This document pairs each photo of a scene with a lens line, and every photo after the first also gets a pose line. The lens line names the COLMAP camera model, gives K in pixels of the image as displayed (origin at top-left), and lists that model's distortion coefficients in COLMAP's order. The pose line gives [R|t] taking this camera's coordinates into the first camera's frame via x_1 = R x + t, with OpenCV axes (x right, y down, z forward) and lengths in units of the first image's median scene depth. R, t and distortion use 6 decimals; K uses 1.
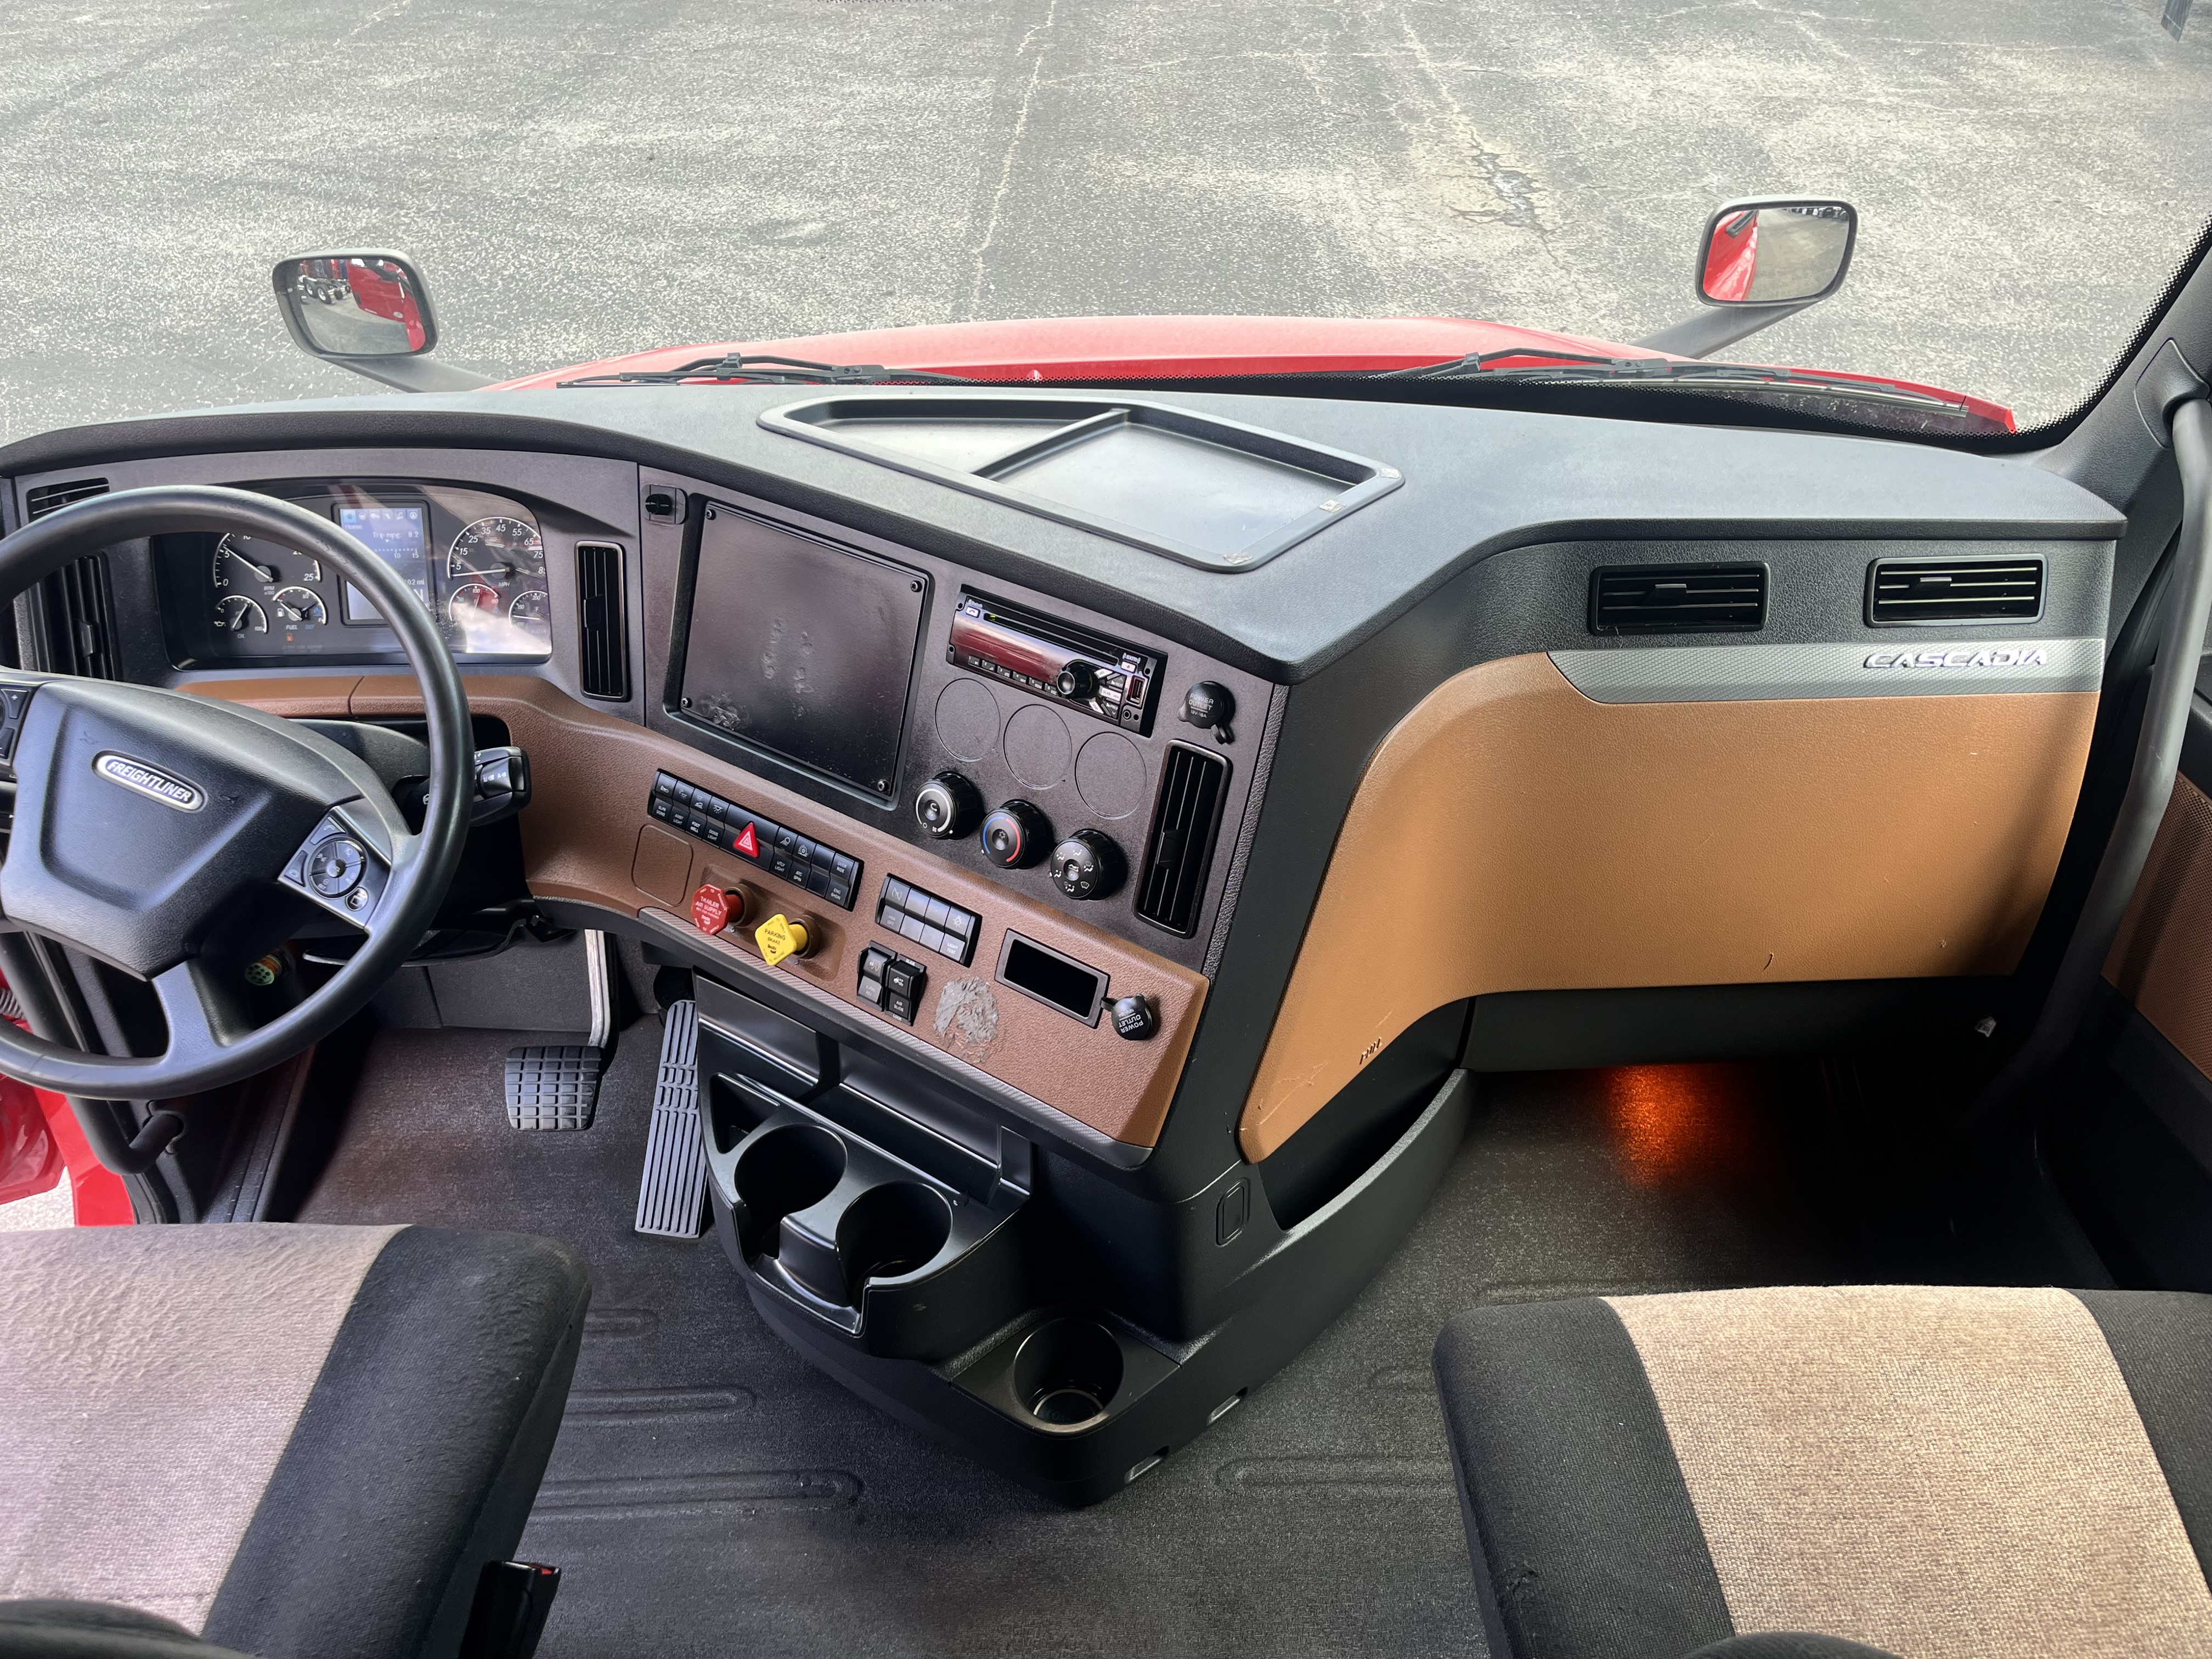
lens RADIAL K [[1677.2, 0, 1106.0], [0, 1677.2, 829.5], [0, 0, 1]] dist [0.023492, 0.000435]
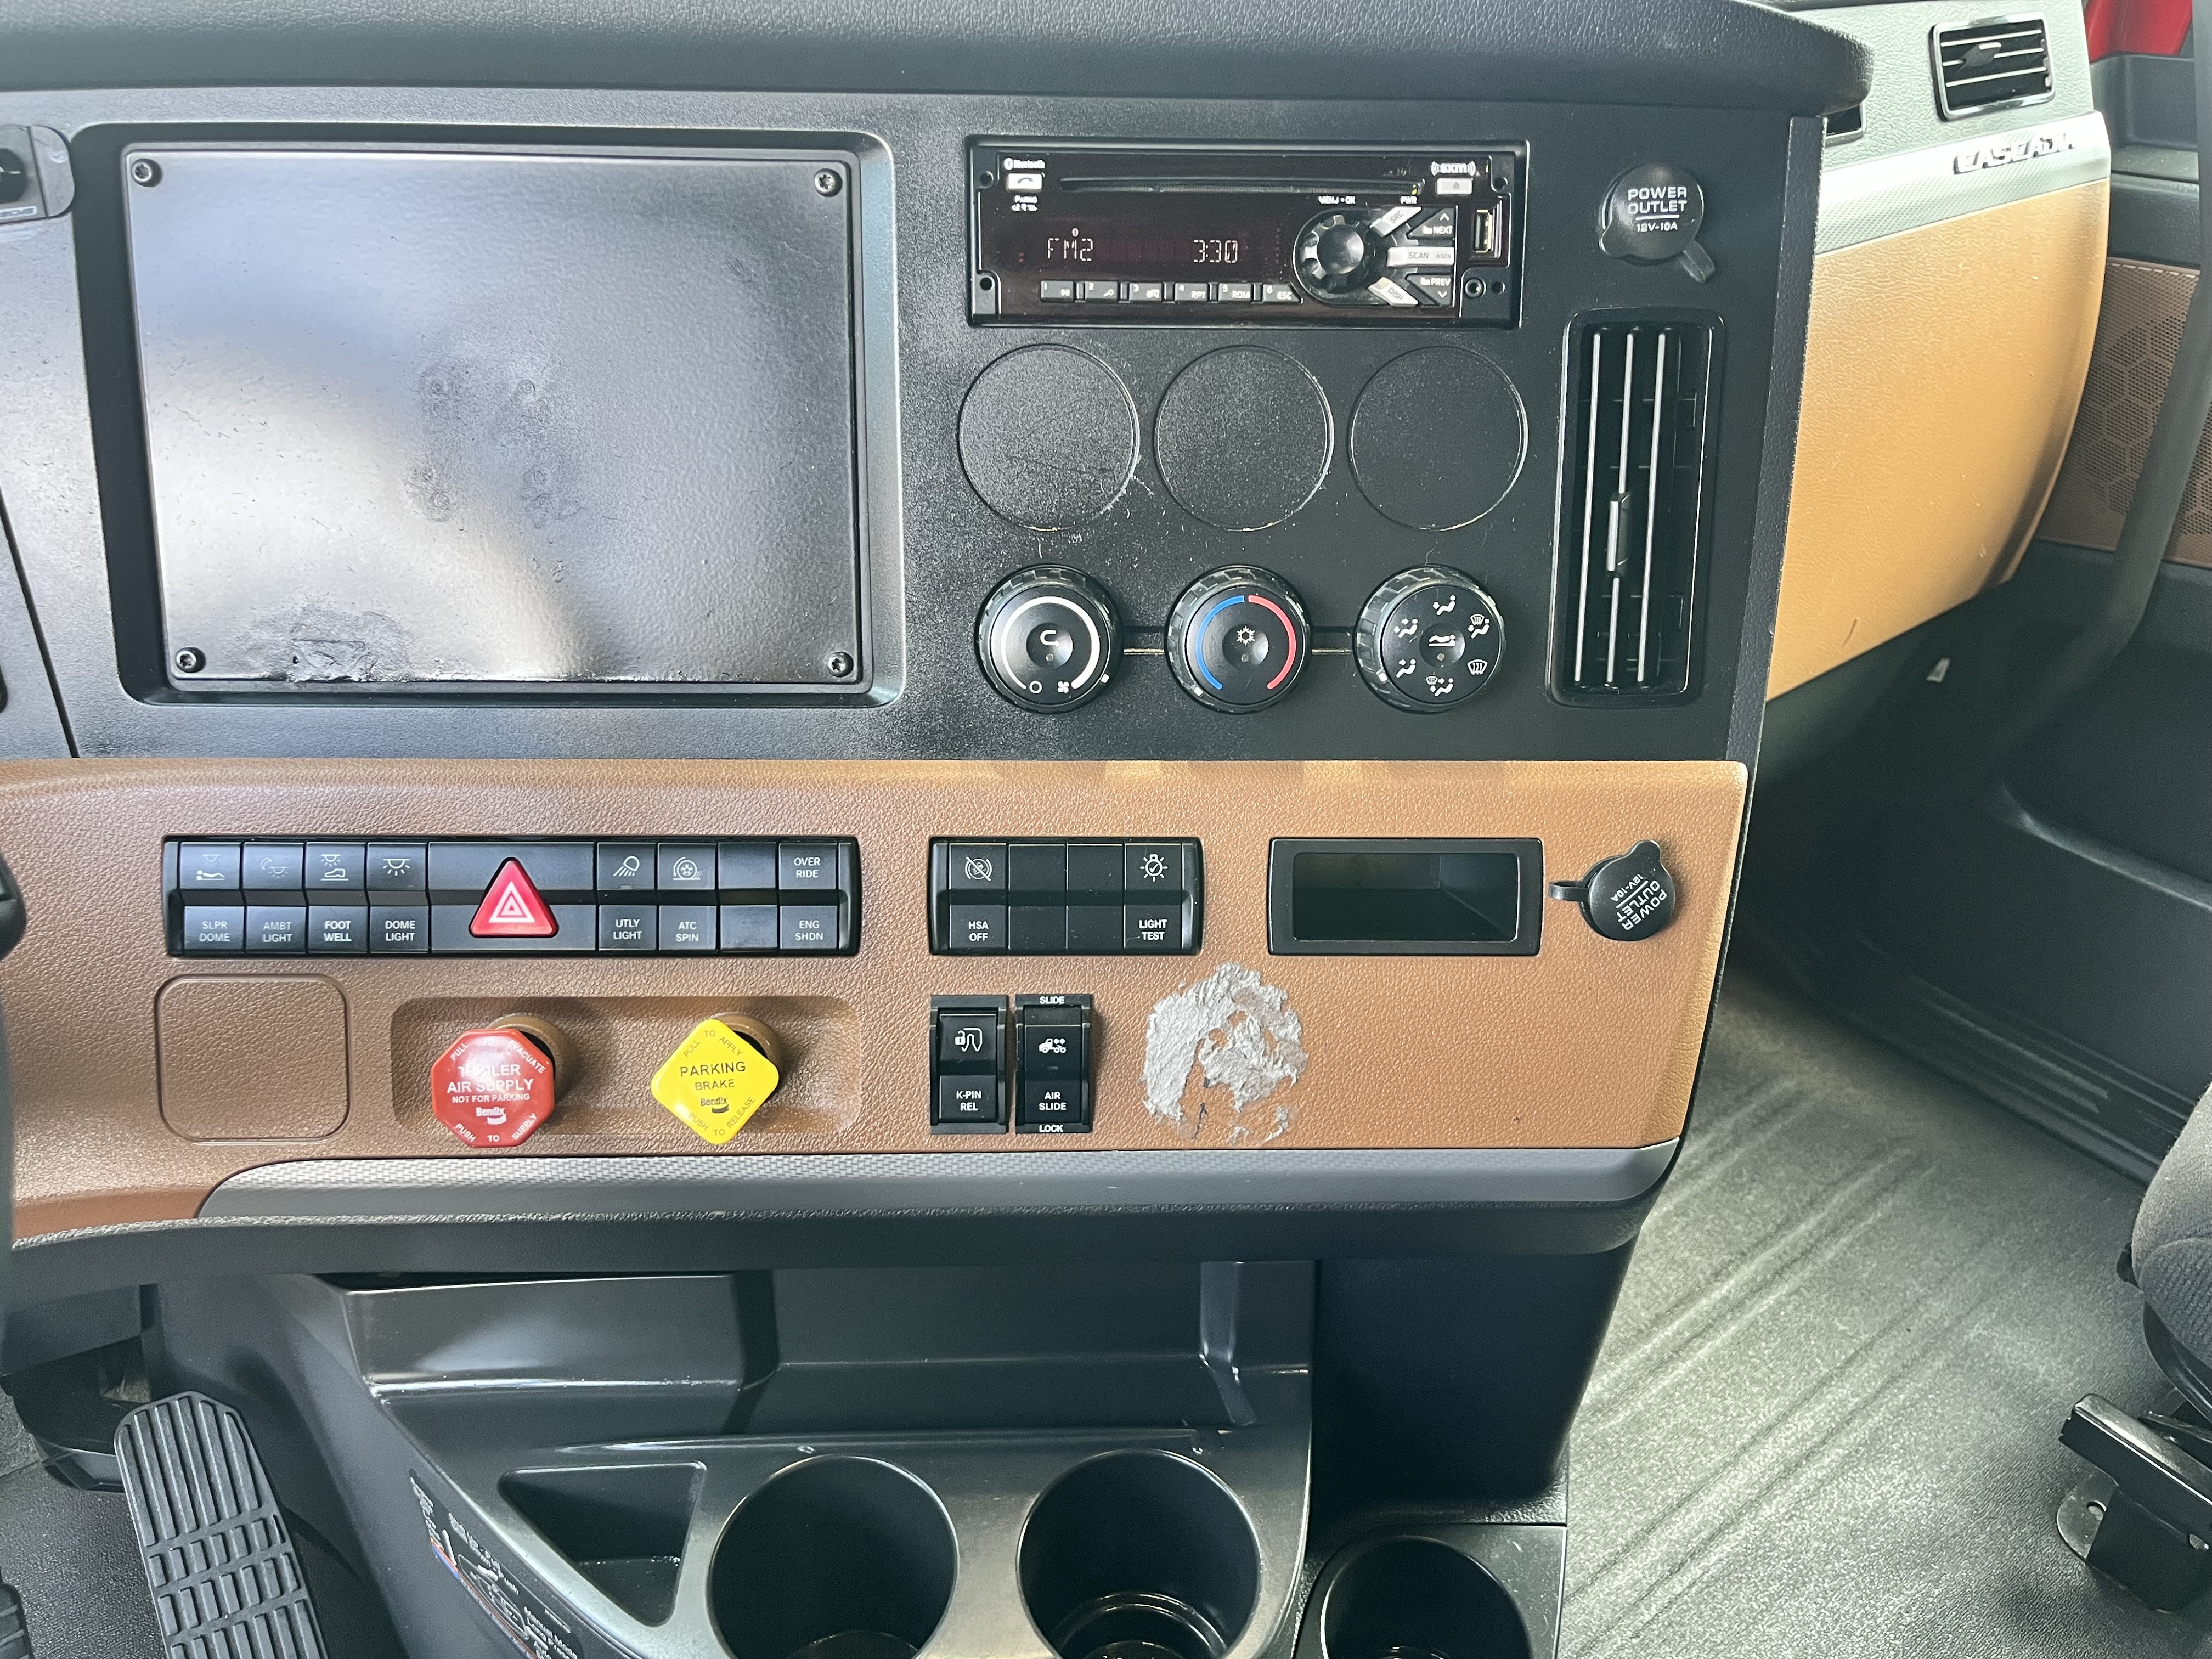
lens RADIAL K [[1677.2, 0, 1106.0], [0, 1677.2, 829.5], [0, 0, 1]] dist [0.023492, 0.000435]
pose [[0.799914, -0.304285, 0.517250, -0.318578], [0.329428, 0.943091, 0.045345, 0.018333], [-0.501612, 0.134125, 0.854632, 0.577291]]
